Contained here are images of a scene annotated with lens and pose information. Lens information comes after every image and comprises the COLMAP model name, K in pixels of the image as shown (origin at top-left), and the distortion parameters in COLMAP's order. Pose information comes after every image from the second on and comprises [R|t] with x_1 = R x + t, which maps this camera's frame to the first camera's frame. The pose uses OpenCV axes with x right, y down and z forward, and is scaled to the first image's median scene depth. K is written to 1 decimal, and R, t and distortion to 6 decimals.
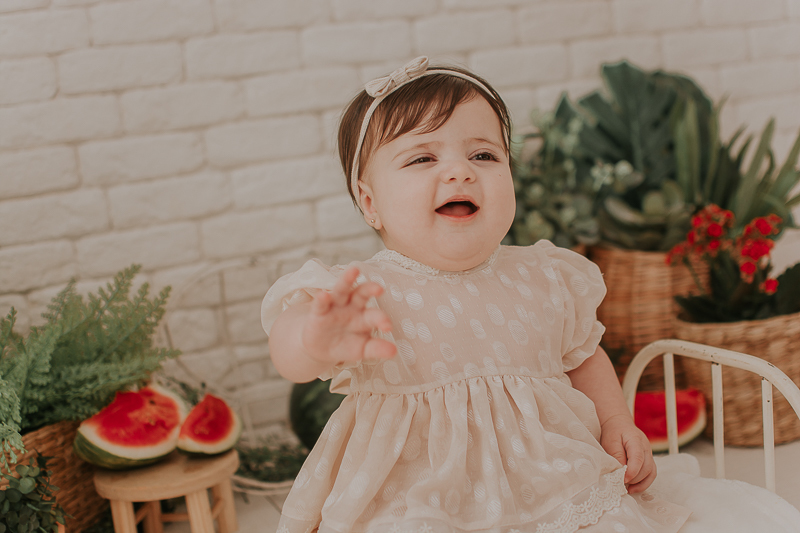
lens RADIAL K [[1233.6, 0, 400.0], [0, 1233.6, 266.5], [0, 0, 1]] dist [-0.177669, 0.088596]
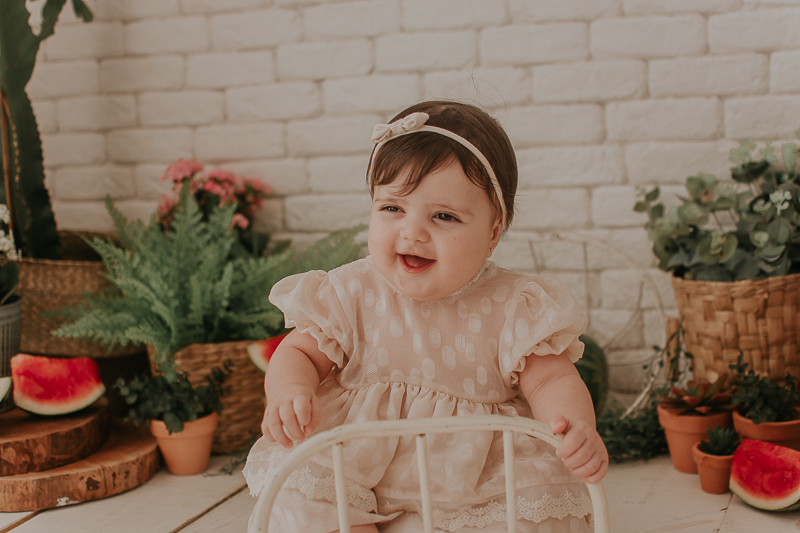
lens RADIAL K [[1233.6, 0, 400.0], [0, 1233.6, 266.5], [0, 0, 1]] dist [-0.177669, 0.088596]
pose [[0.712959, 0.166732, -0.681094, 0.572508], [-0.123566, 0.985993, 0.112025, -0.090266], [0.690232, 0.004291, 0.723575, 0.150774]]
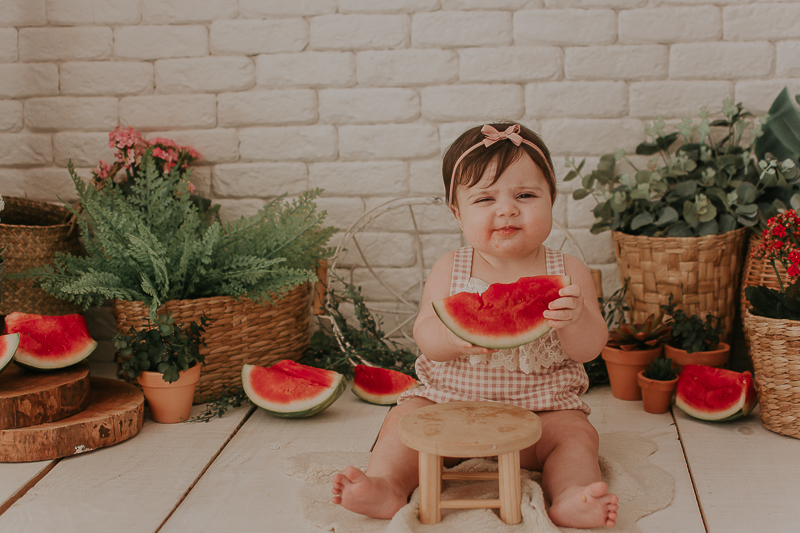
lens RADIAL K [[1295.5, 0, 383.6], [0, 1295.5, 265.2], [0, 0, 1]] dist [-0.181671, 0.100023]
pose [[0.868915, 0.165519, -0.466467, 0.449460], [-0.141881, 0.986172, 0.085639, -0.043776], [0.474191, -0.008230, 0.880383, -0.153786]]
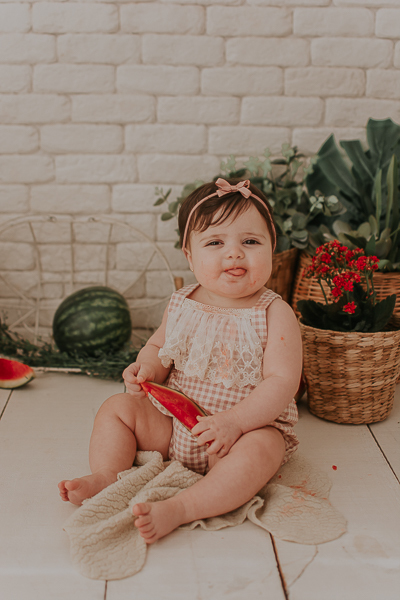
lens RADIAL K [[925.2, 0, 189.8], [0, 925.2, 302.3], [0, 0, 1]] dist [-0.177669, 0.088596]
pose [[0.933028, 0.205658, -0.295235, 0.395296], [-0.171191, 0.975457, 0.138482, -0.090598], [0.316469, -0.078666, 0.945336, -0.012692]]
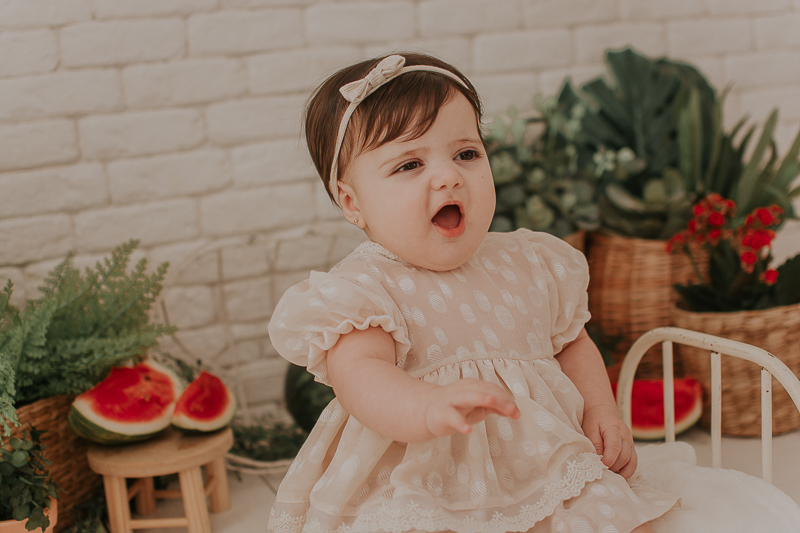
lens RADIAL K [[1233.6, 0, 400.0], [0, 1233.6, 266.5], [0, 0, 1]] dist [-0.177669, 0.088596]
pose [[0.999717, 0.023596, 0.003124, -0.002014], [-0.023636, 0.999633, 0.013255, 0.001676], [-0.002810, -0.013325, 0.999907, 0.003845]]
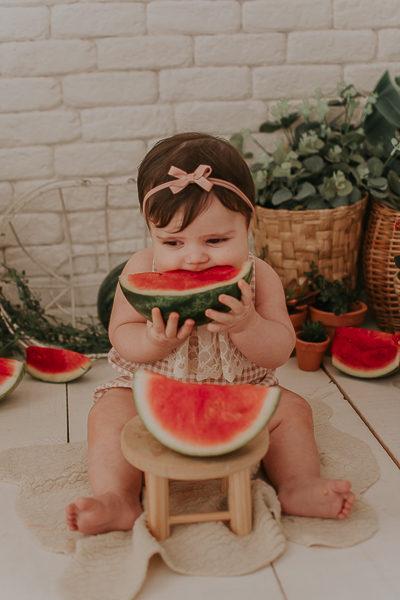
lens RADIAL K [[925.2, 0, 189.8], [0, 925.2, 302.3], [0, 0, 1]] dist [-0.177669, 0.088596]
pose [[0.968106, 0.146375, -0.203333, 0.207891], [-0.112402, 0.979074, 0.169646, -0.058917], [0.223910, -0.141380, 0.964301, 0.069626]]
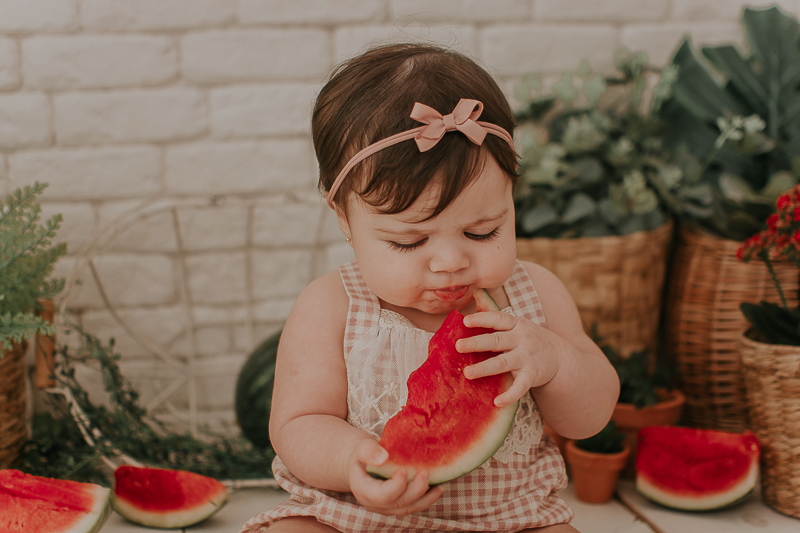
lens RADIAL K [[1233.6, 0, 400.0], [0, 1233.6, 266.5], [0, 0, 1]] dist [-0.177669, 0.088596]
pose [[0.979334, 0.109469, -0.170060, 0.139665], [-0.109954, 0.993915, 0.006592, 0.019888], [0.169747, 0.012243, 0.985412, 0.241743]]
